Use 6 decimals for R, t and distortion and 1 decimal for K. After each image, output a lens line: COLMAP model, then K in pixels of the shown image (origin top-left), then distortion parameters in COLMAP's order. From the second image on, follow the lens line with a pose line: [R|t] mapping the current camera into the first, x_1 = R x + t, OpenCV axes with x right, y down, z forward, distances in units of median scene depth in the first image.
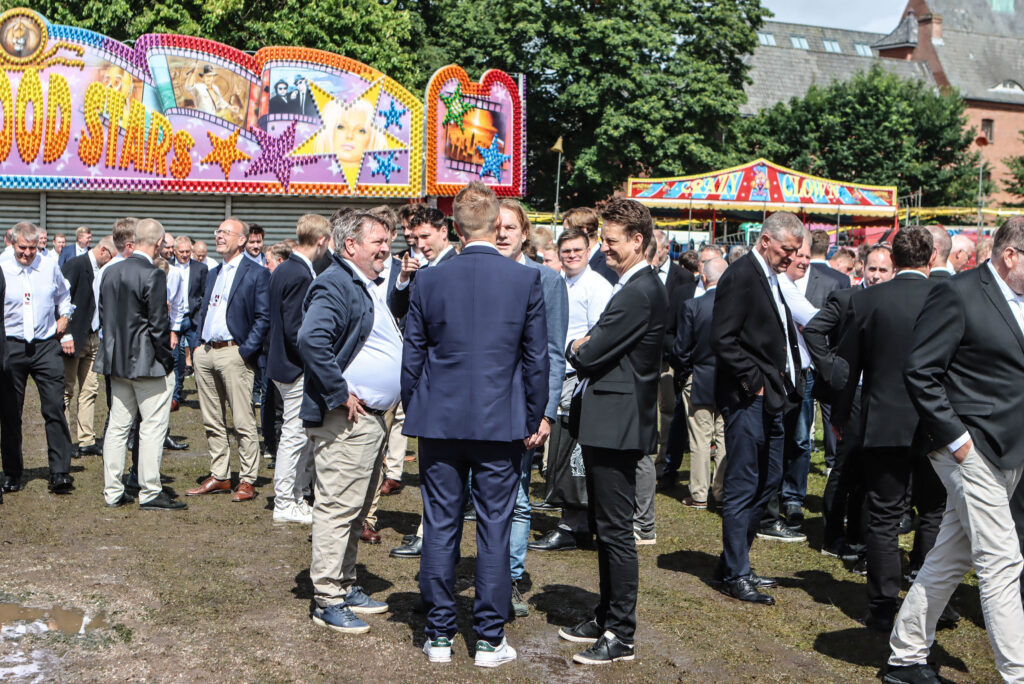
lens RADIAL K [[2001.1, 0, 512.6], [0, 2001.1, 341.0], [0, 0, 1]] dist [0.033328, 0.000000]
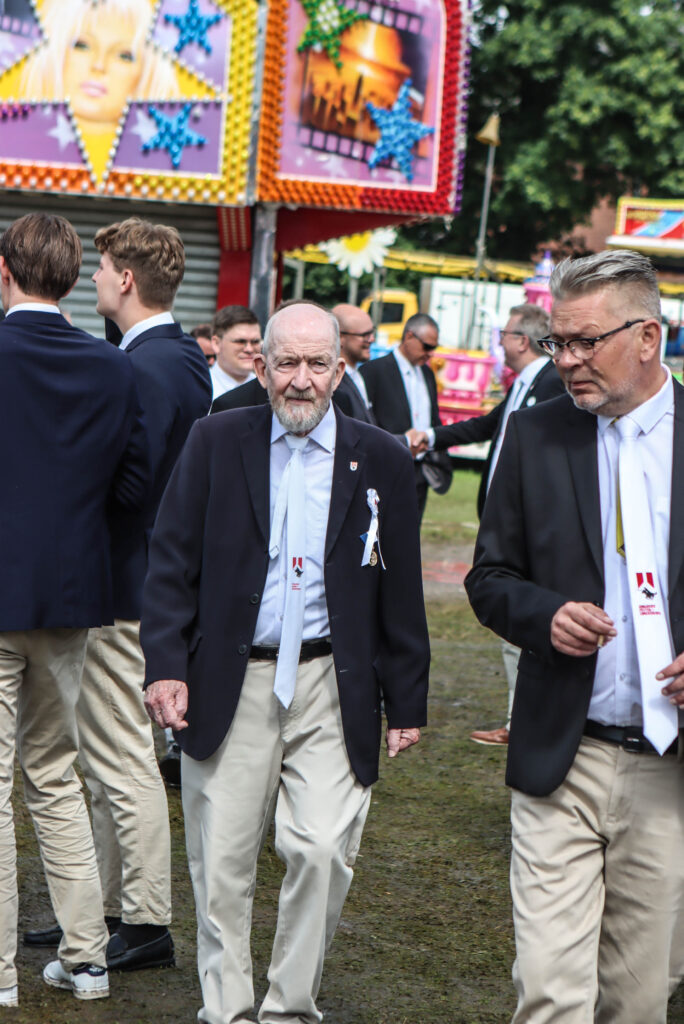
lens RADIAL K [[3290.3, 0, 341.3], [0, 3290.3, 512.9], [0, 0, 1]] dist [0.355070, 0.000000]
pose [[0.998791, 0.049131, -0.001493, -0.018091], [-0.049109, 0.998716, 0.012454, -0.009948], [0.002103, -0.012366, 0.999921, 0.218630]]
